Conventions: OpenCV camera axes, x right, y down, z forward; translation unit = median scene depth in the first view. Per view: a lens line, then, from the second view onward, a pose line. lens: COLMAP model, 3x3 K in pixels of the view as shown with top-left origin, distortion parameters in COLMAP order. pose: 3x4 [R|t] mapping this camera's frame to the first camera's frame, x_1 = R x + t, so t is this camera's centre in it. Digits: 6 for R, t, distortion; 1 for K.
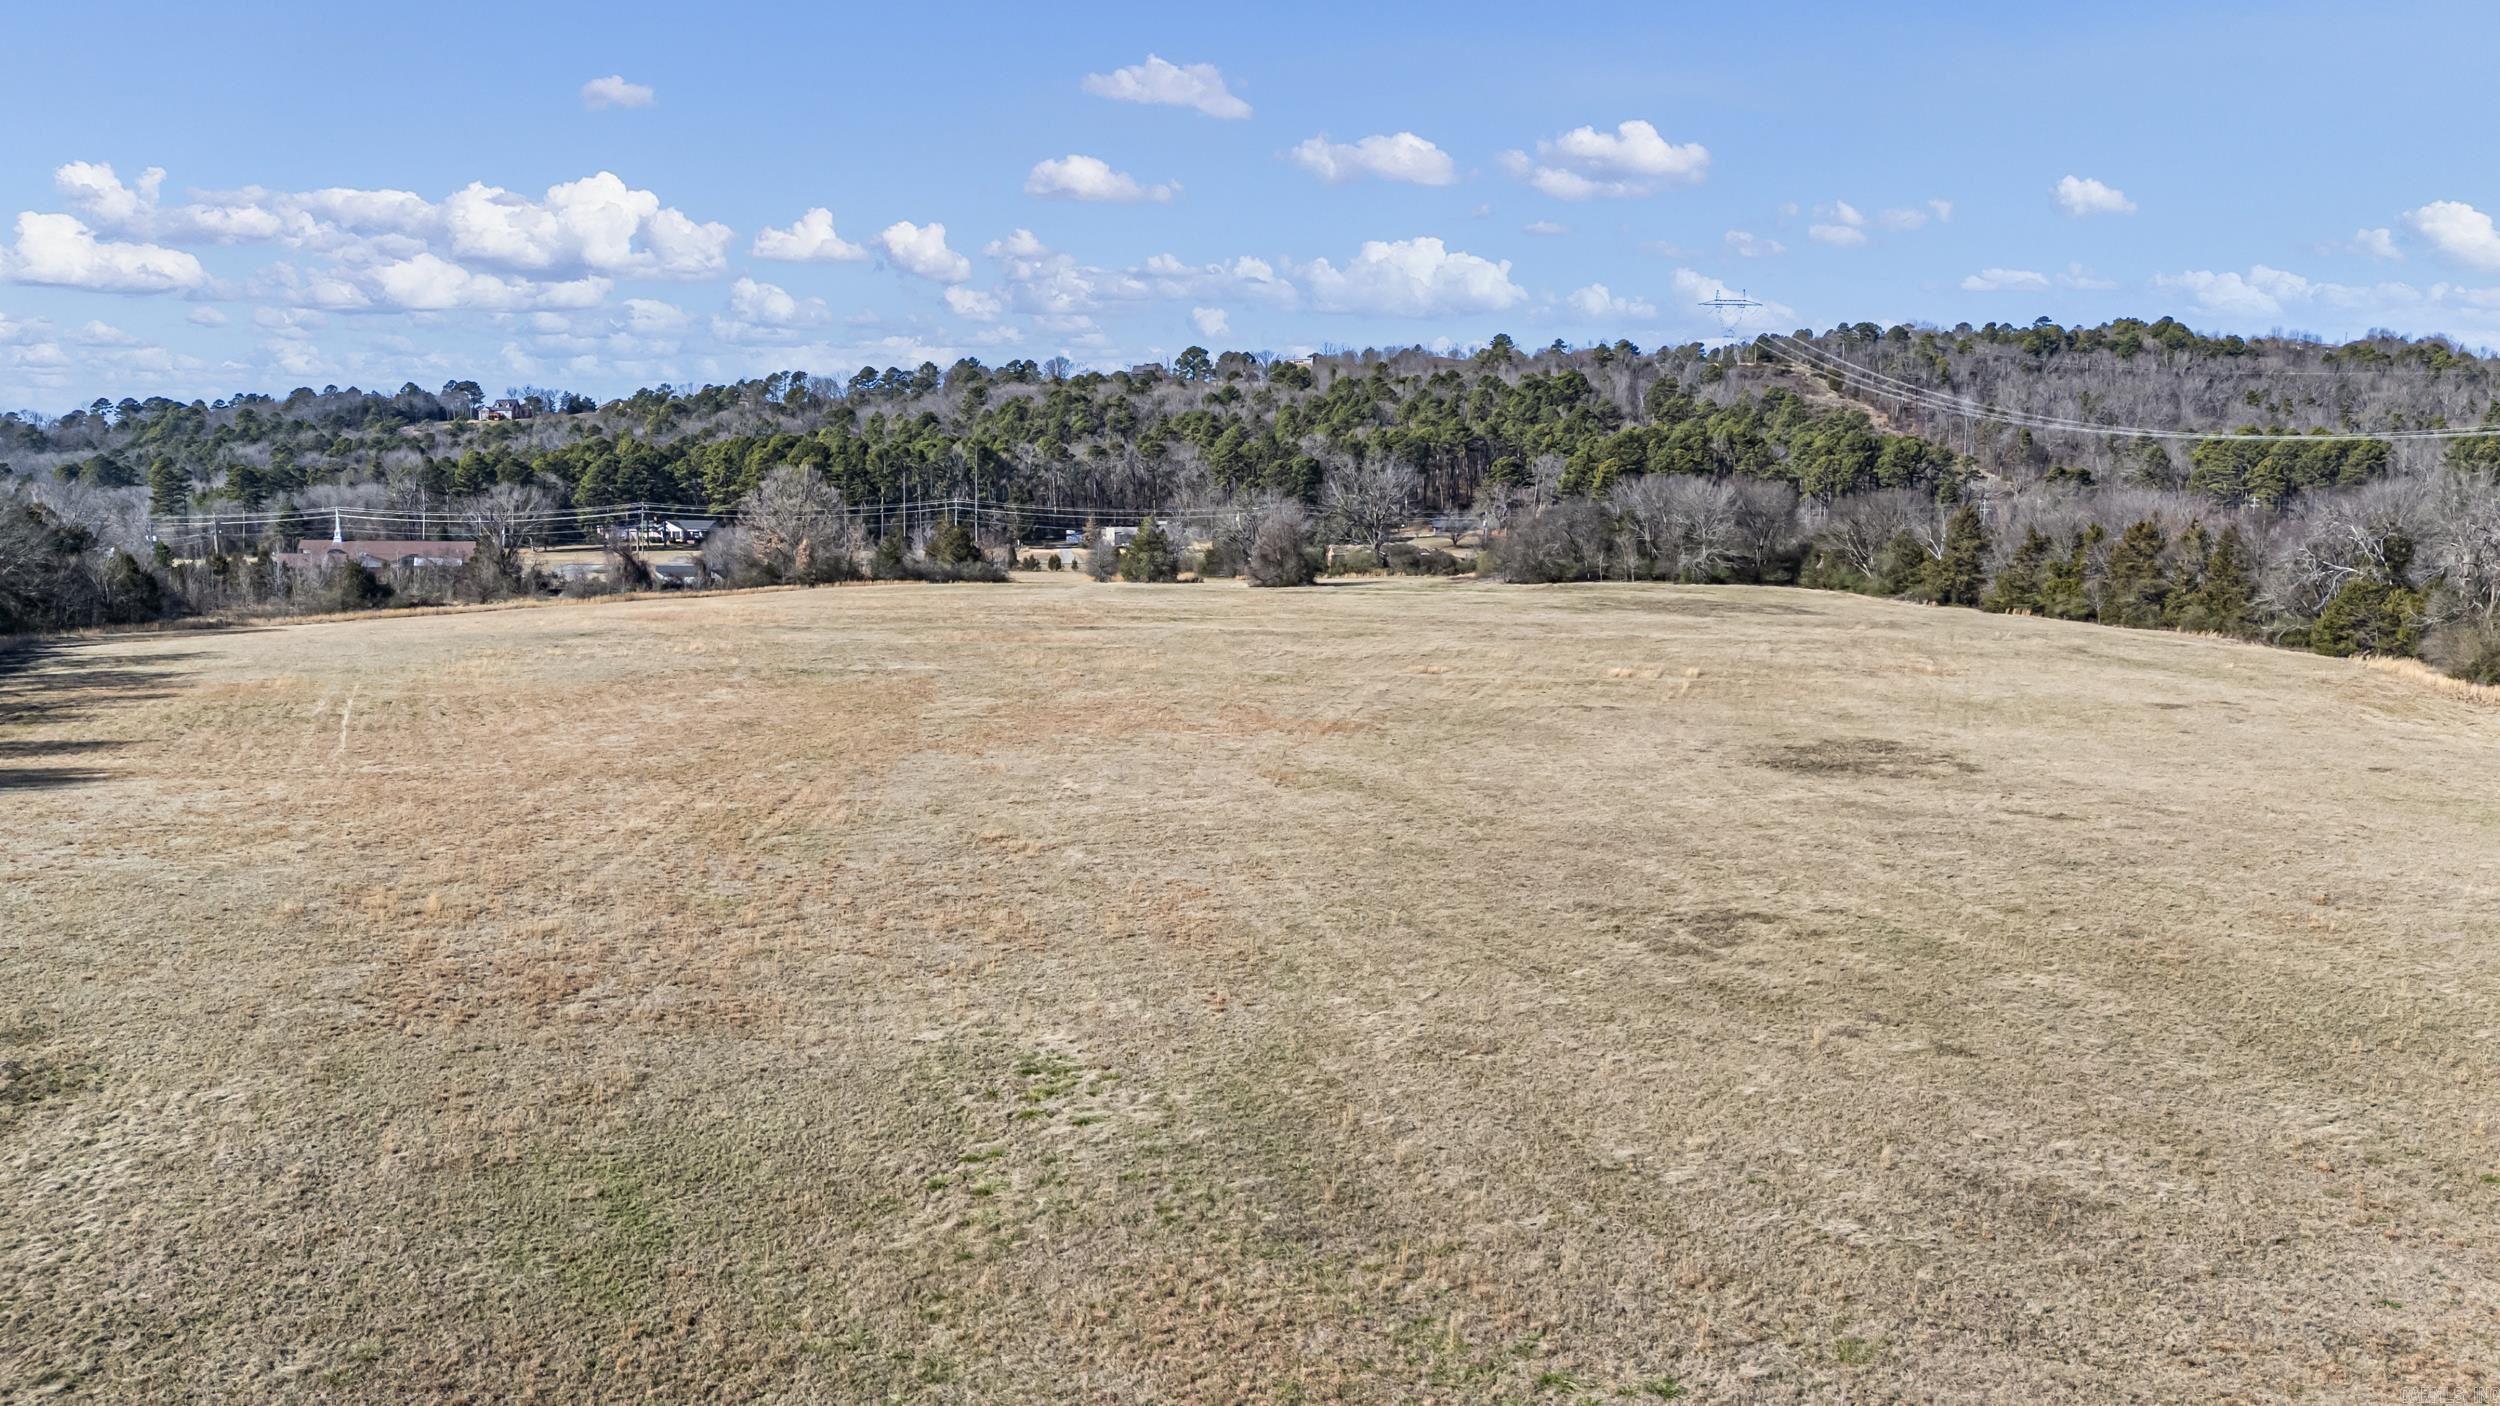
lens RADIAL K [[1815.2, 0, 1250.0], [0, 1815.2, 703.0], [0, 0, 1]] dist [0.126345, -0.194570]
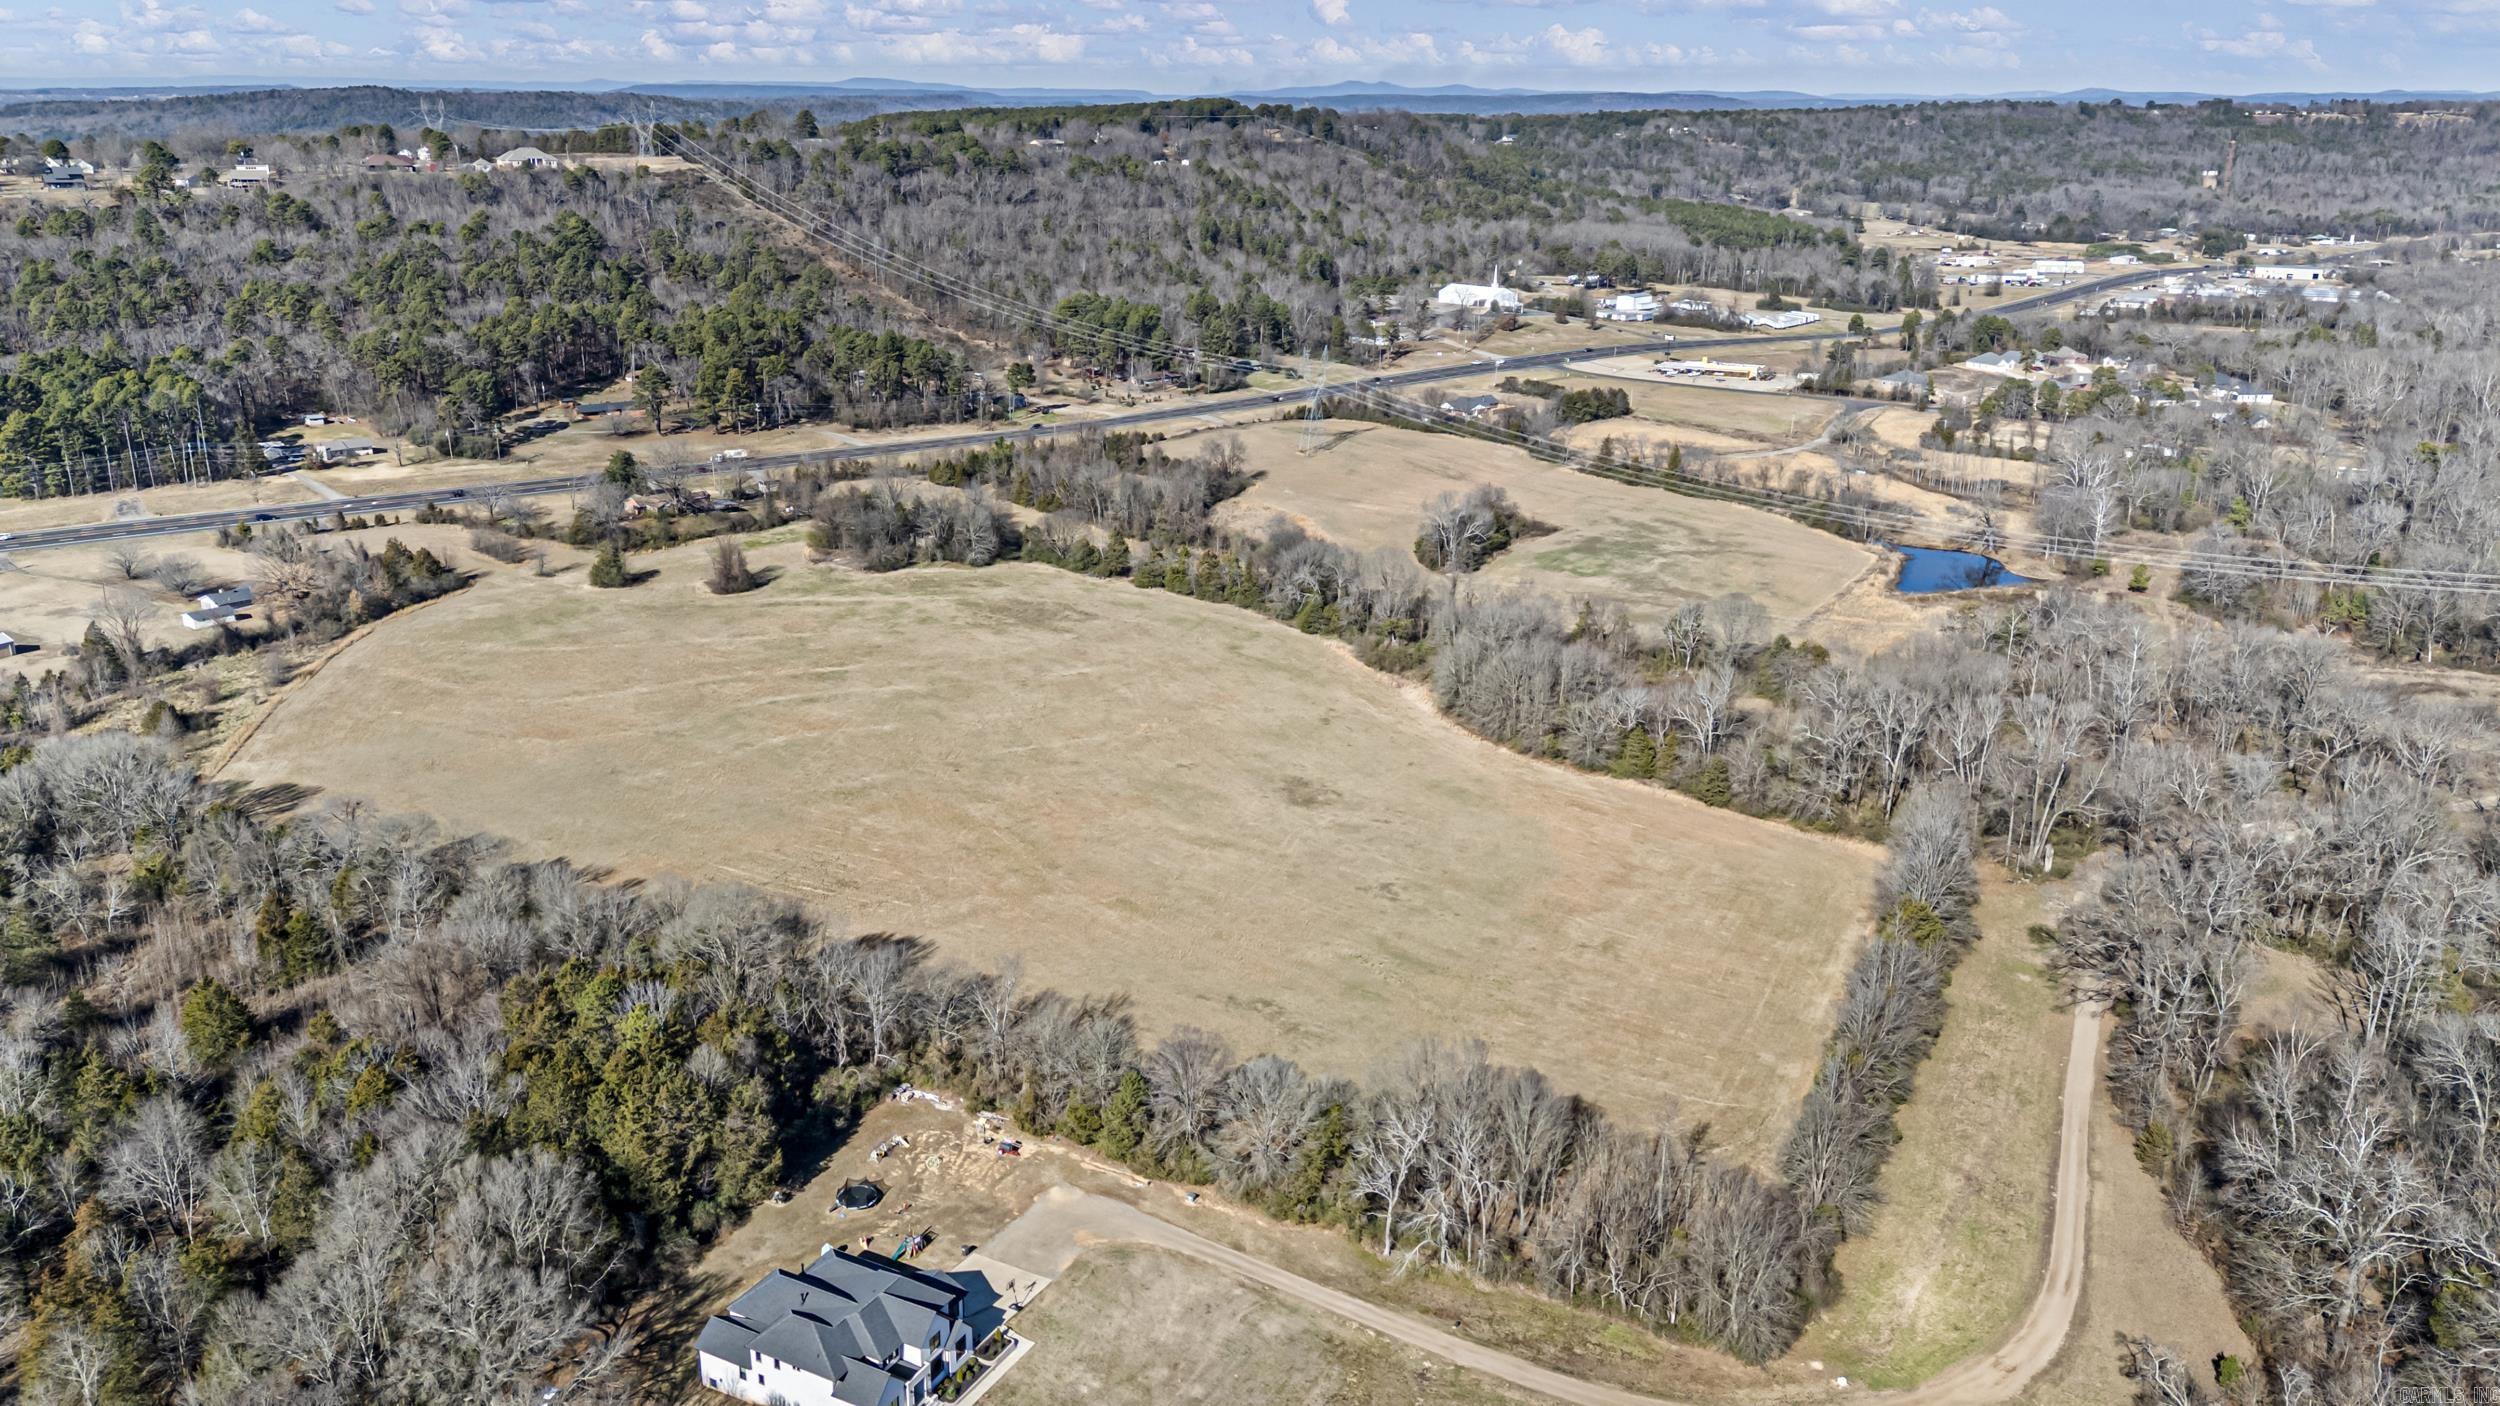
lens RADIAL K [[1815.2, 0, 1250.0], [0, 1815.2, 703.0], [0, 0, 1]] dist [0.126345, -0.194570]
pose [[0.766216, -0.188474, 0.614322, -0.604341], [0.039300, 0.967974, 0.247956, -0.328175], [-0.641381, -0.165845, 0.749084, -0.488993]]
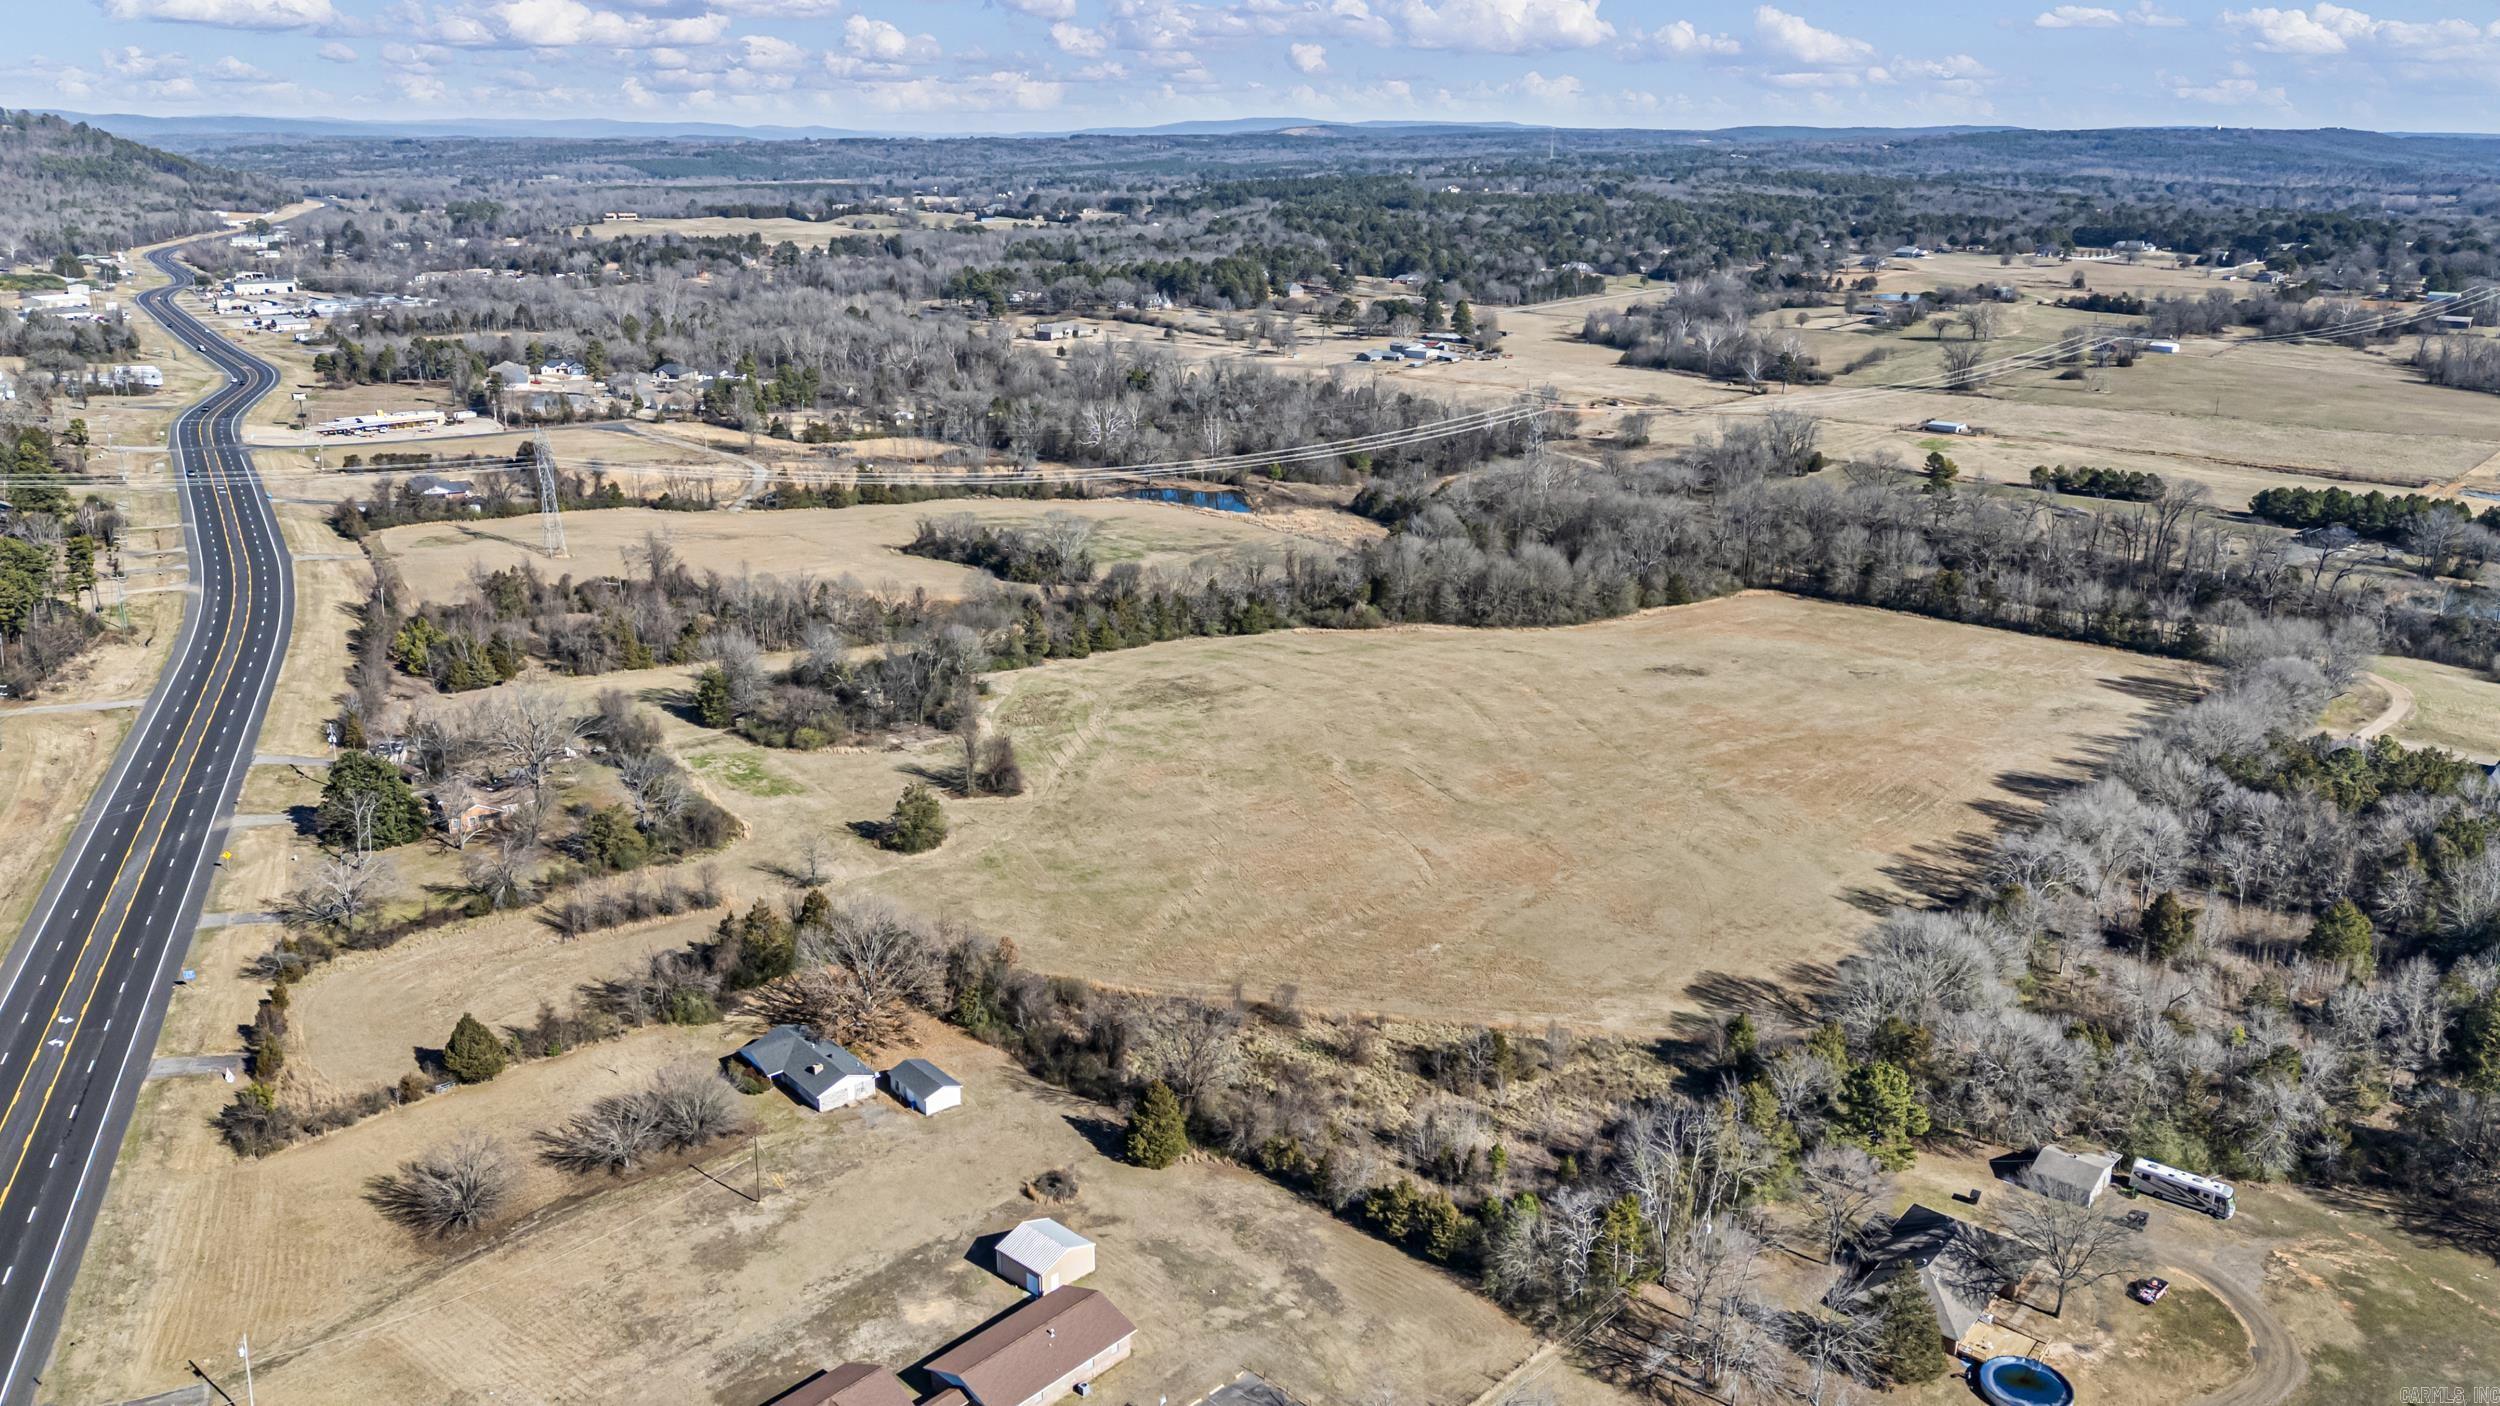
lens RADIAL K [[1814.2, 0, 1250.0], [0, 1814.2, 703.0], [0, 0, 1]] dist [0.081618, -0.106189]
pose [[-0.439903, -0.261876, 0.859014, -1.009876], [0.065549, 0.944624, 0.321543, -0.462382], [-0.895650, 0.197755, -0.398377, 1.228944]]
